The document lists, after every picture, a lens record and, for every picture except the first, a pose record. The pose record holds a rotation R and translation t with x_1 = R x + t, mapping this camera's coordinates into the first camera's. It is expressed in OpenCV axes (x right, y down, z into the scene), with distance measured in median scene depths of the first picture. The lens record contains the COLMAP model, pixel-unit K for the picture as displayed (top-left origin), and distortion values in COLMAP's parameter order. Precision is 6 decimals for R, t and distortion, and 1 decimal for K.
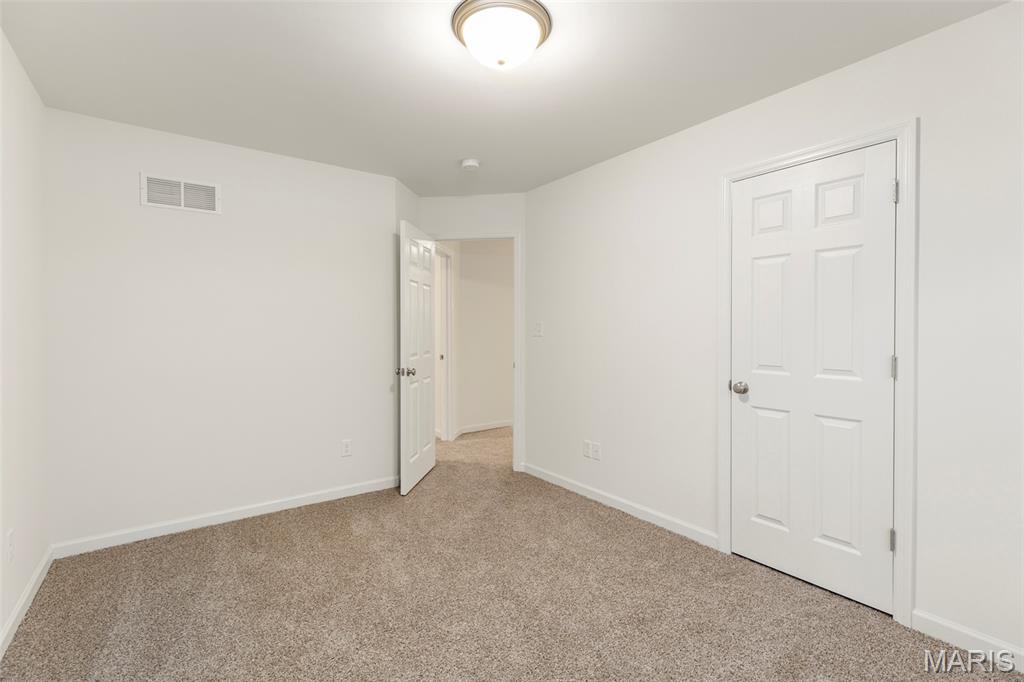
lens RADIAL K [[434.2, 0, 512.0], [0, 434.2, 341.0], [0, 0, 1]] dist [0.001204, 0.000181]
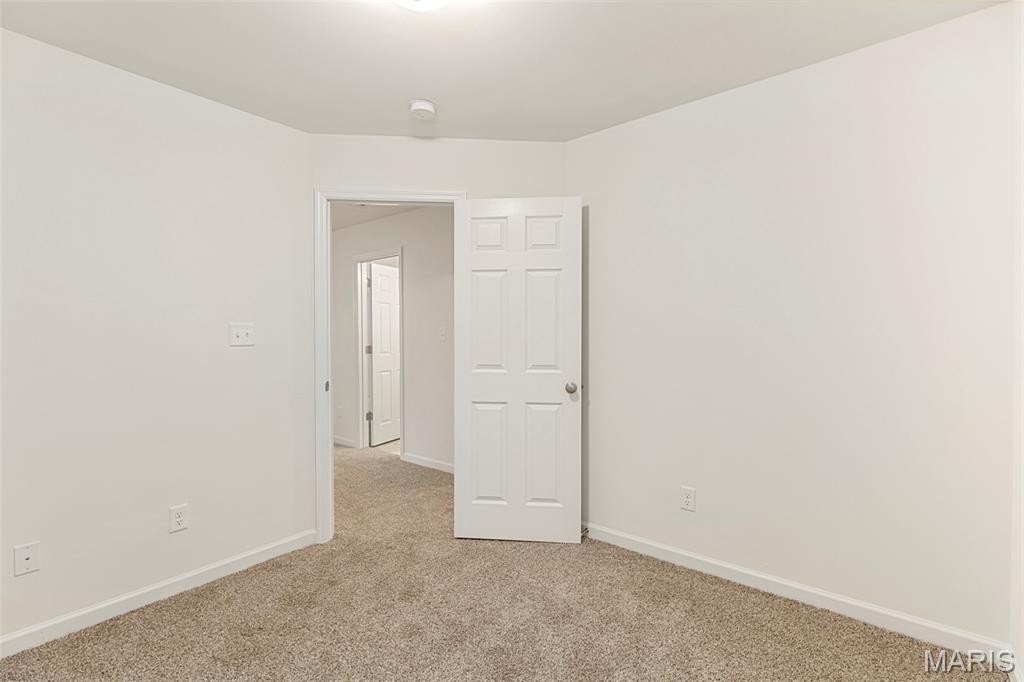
lens RADIAL K [[402.5, 0, 412.0], [0, 402.5, 338.5], [0, 0, 1]] dist [0.000630, 0.000029]
pose [[0.692369, -0.010446, 0.721468, -0.352533], [0.021879, 0.999739, -0.006521, -0.012465], [-0.721212, 0.020300, 0.692417, 0.446708]]
